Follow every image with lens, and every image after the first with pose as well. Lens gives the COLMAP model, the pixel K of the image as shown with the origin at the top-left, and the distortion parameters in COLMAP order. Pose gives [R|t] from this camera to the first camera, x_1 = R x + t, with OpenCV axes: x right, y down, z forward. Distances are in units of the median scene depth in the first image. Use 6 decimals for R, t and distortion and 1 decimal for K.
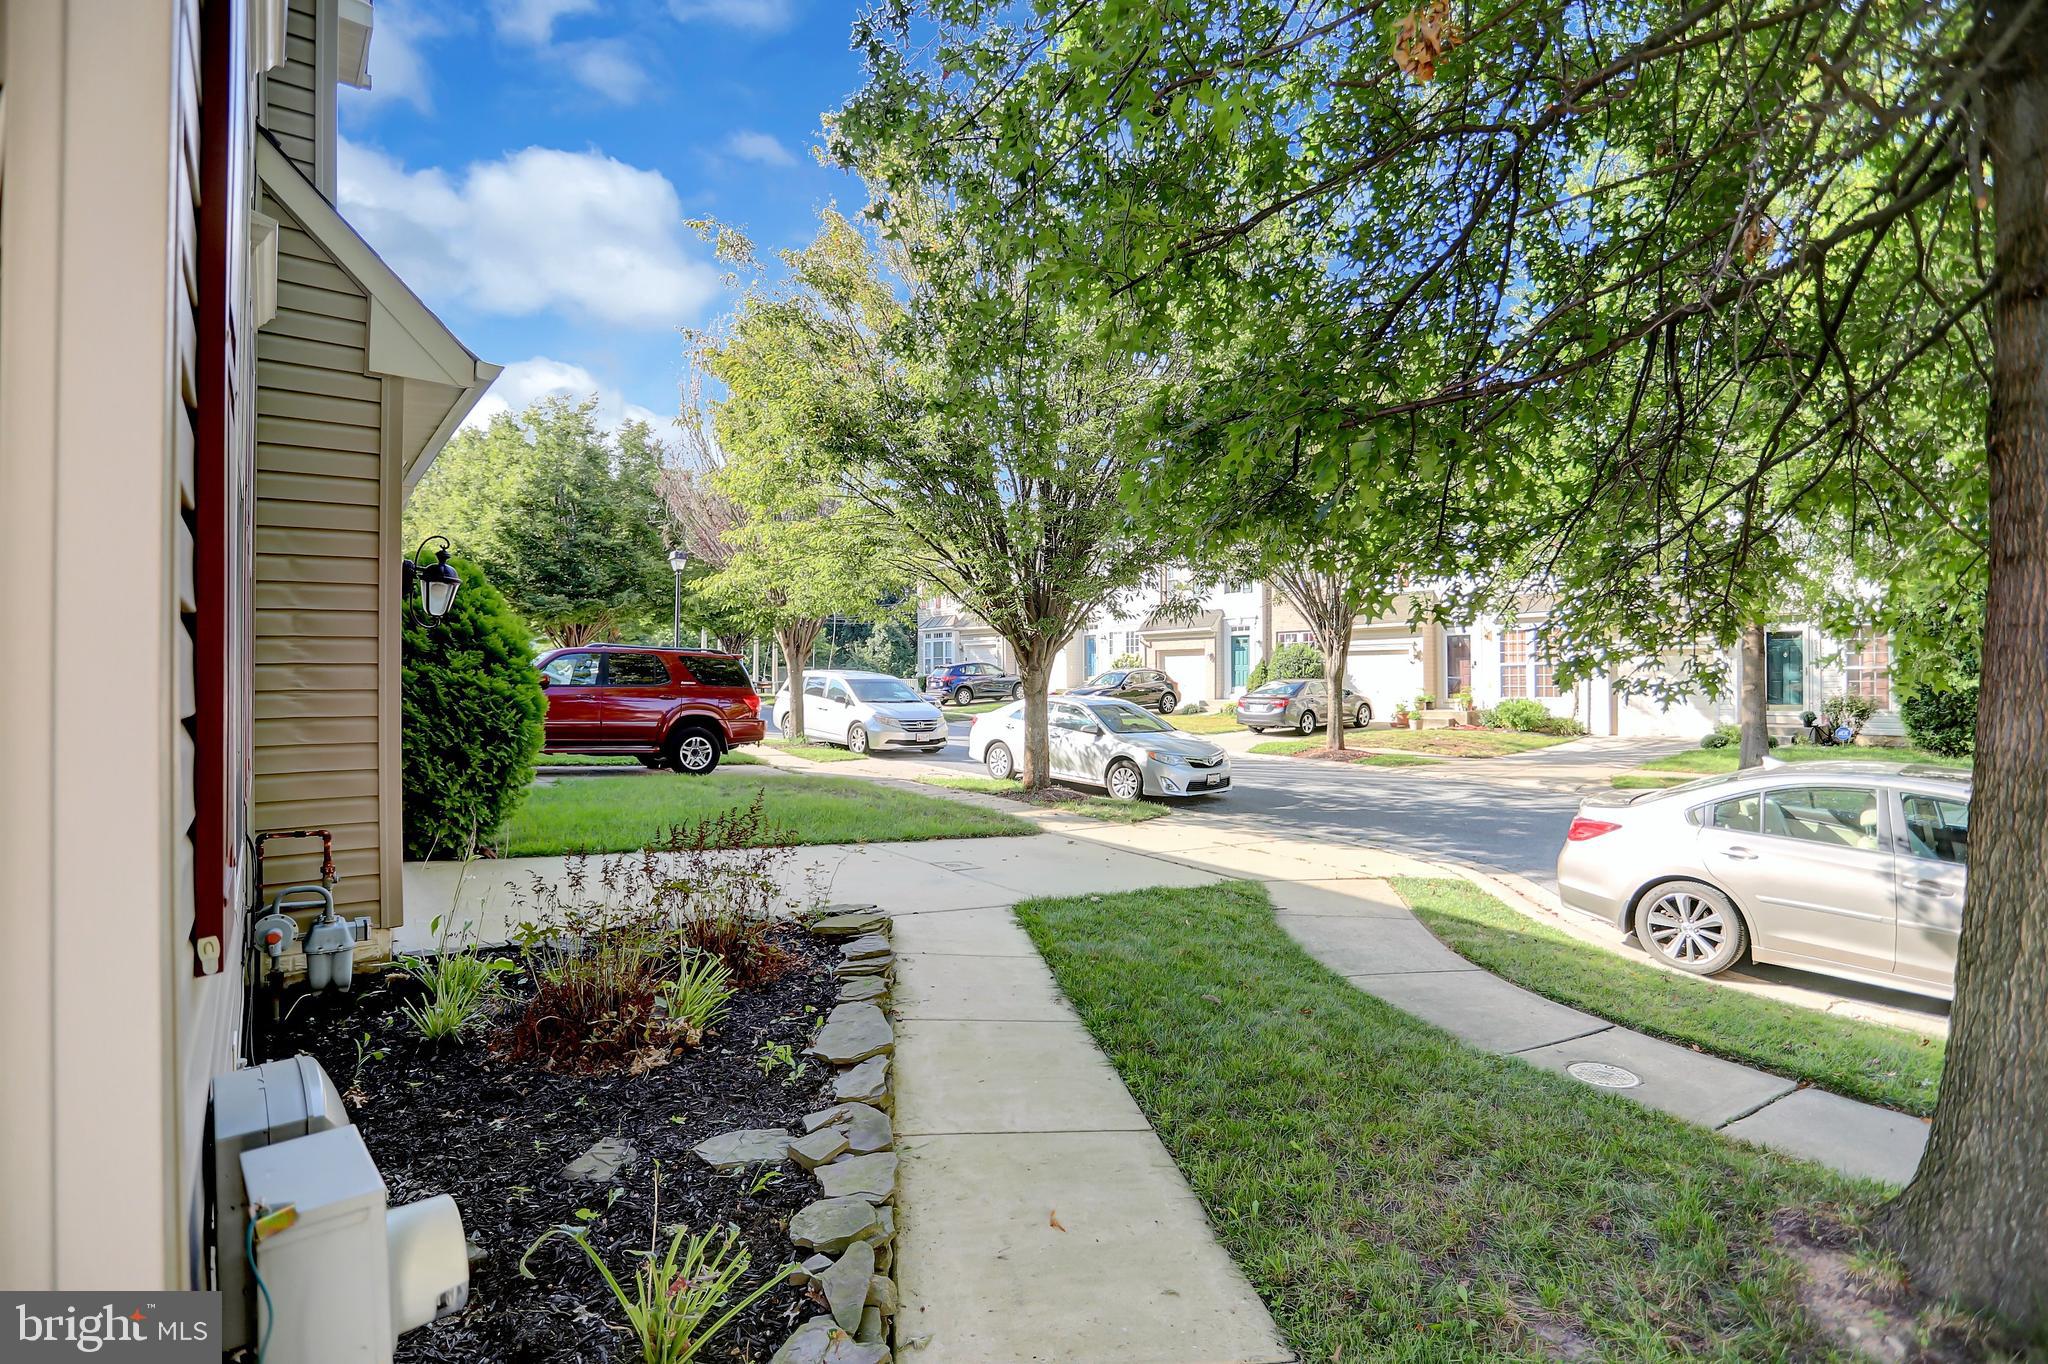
lens RADIAL K [[1000.8, 0, 1023.5], [0, 1000.8, 681.5], [0, 0, 1]] dist [-0.063139, 0.026388]
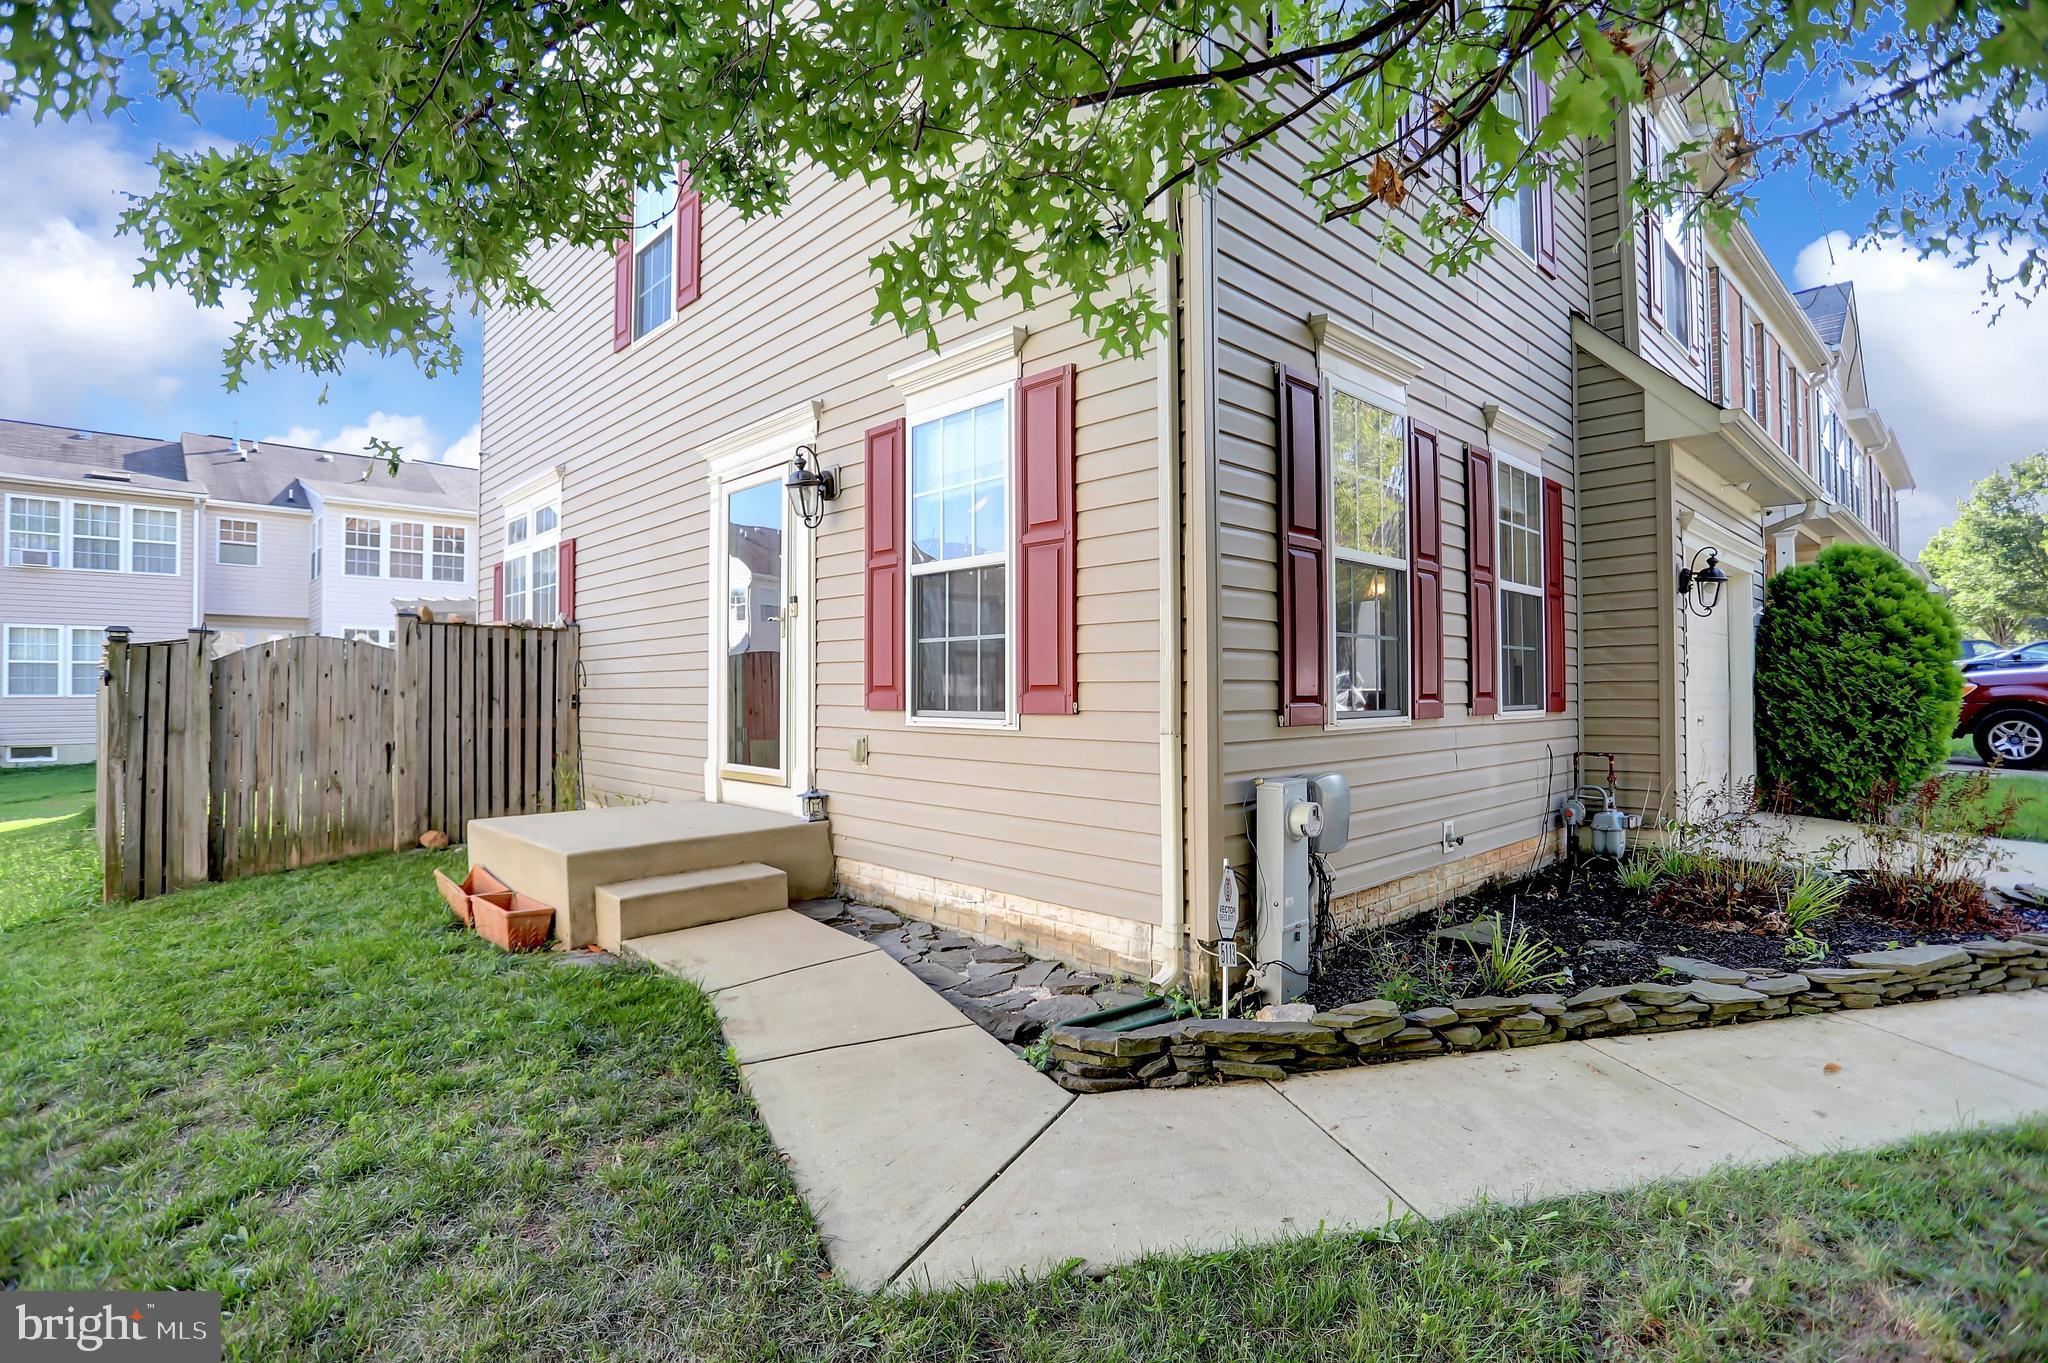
lens RADIAL K [[1000.8, 0, 1031.4], [0, 1000.8, 674.5], [0, 0, 1]] dist [-0.063139, 0.026388]
pose [[0.105064, -0.018218, -0.994299, 0.423787], [0.008108, 0.999815, -0.017462, 0.027537], [0.994432, -0.006227, 0.105192, -0.039192]]
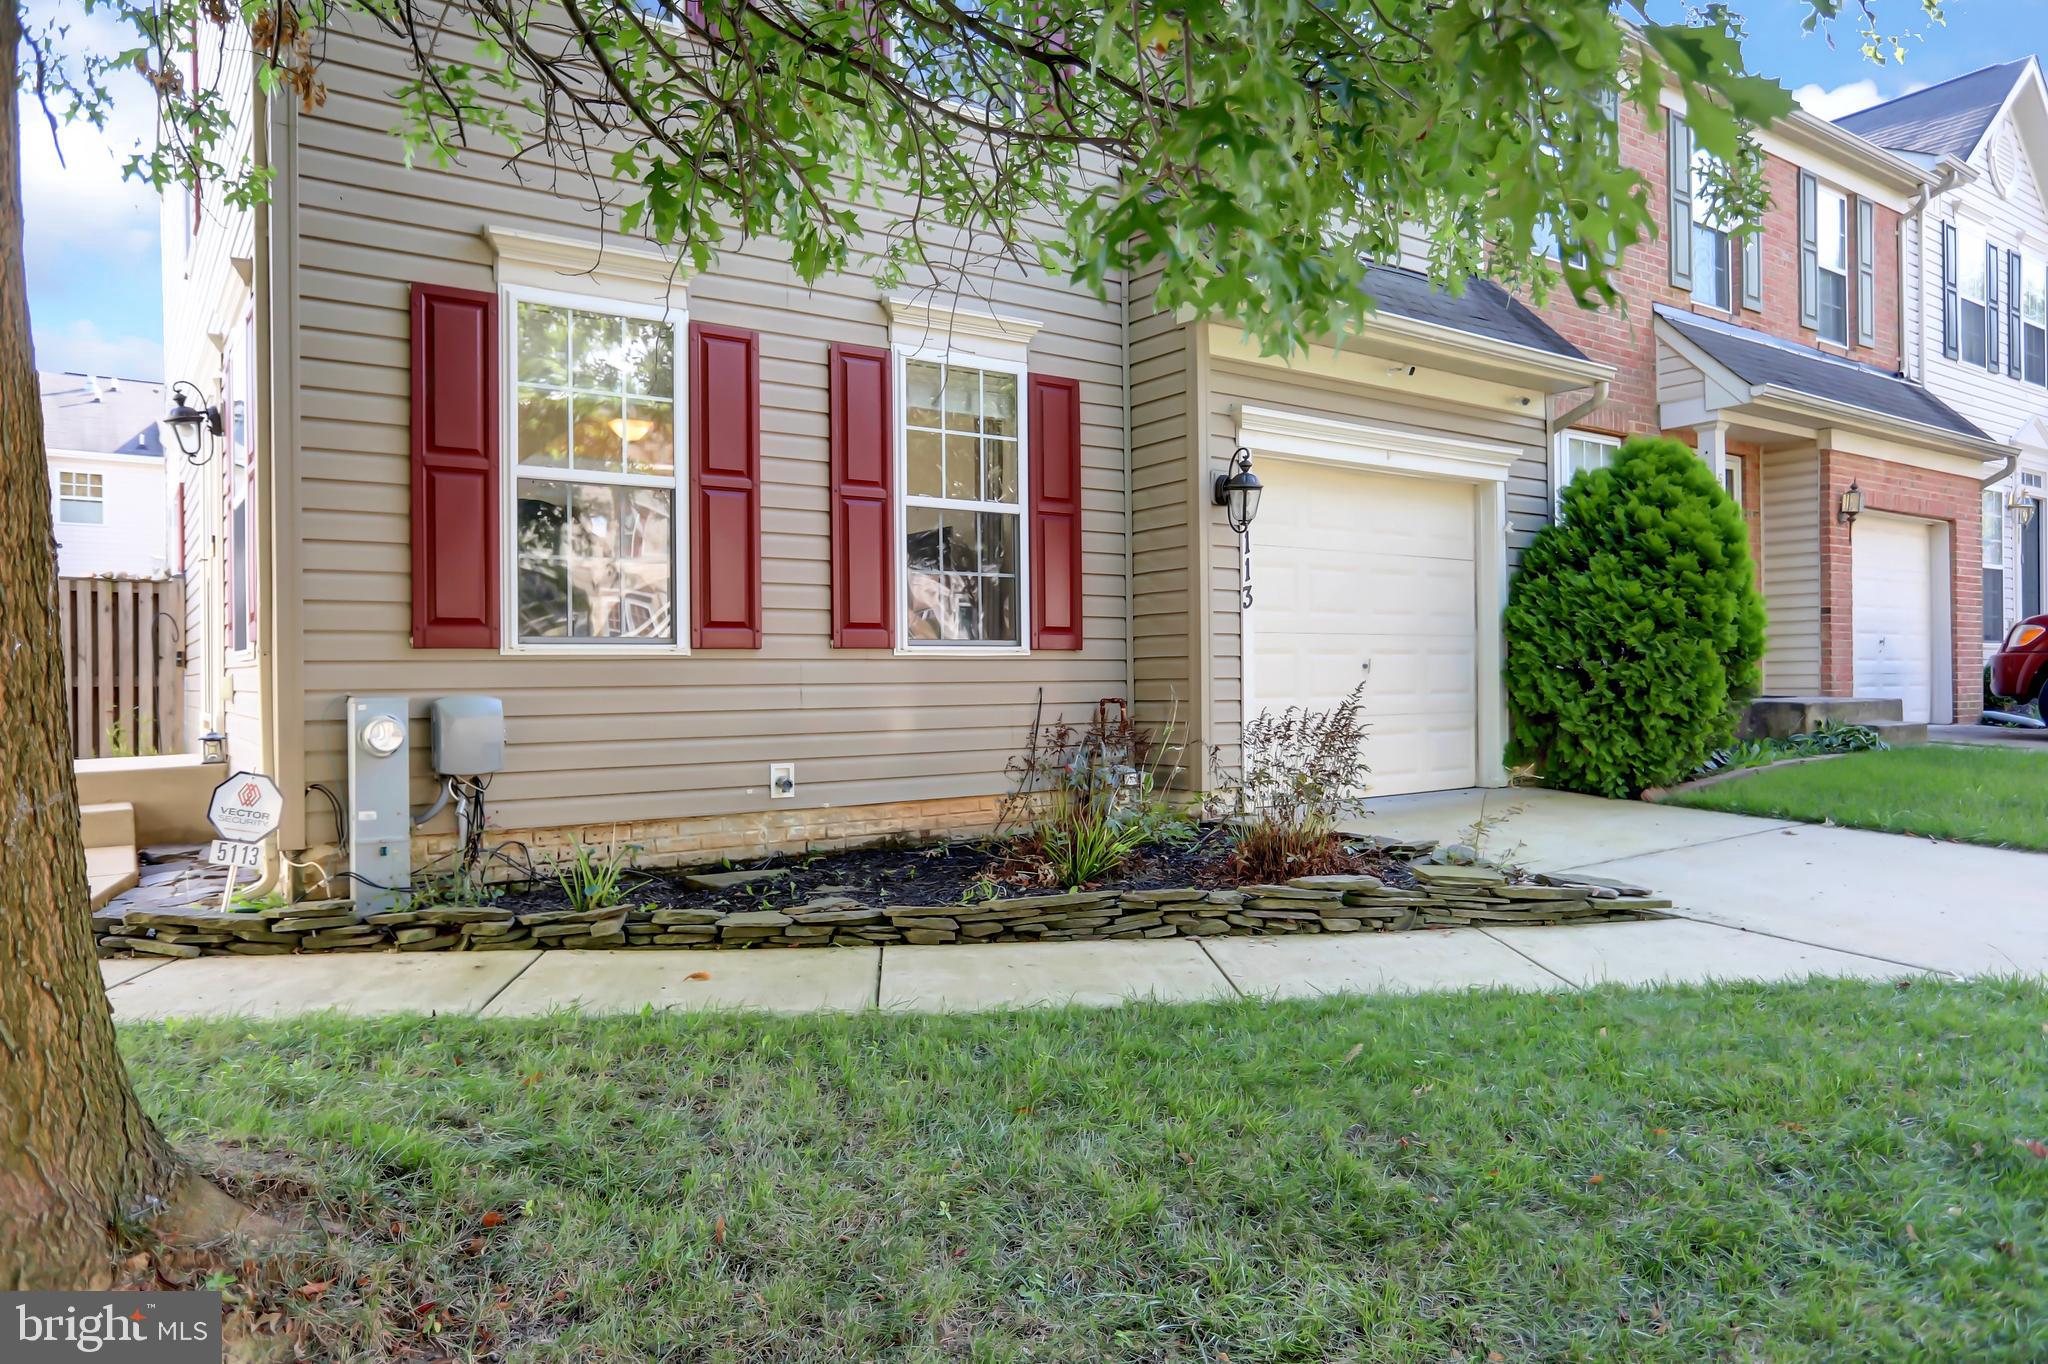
lens RADIAL K [[1343.4, 0, 1035.3], [0, 1343.4, 673.0], [0, 0, 1]] dist [-0.042890, 0.002831]
pose [[-0.039996, -0.004114, -0.999191, 0.618908], [0.015350, 0.999871, -0.004731, 0.072215], [0.999082, -0.015527, -0.039927, 0.556624]]
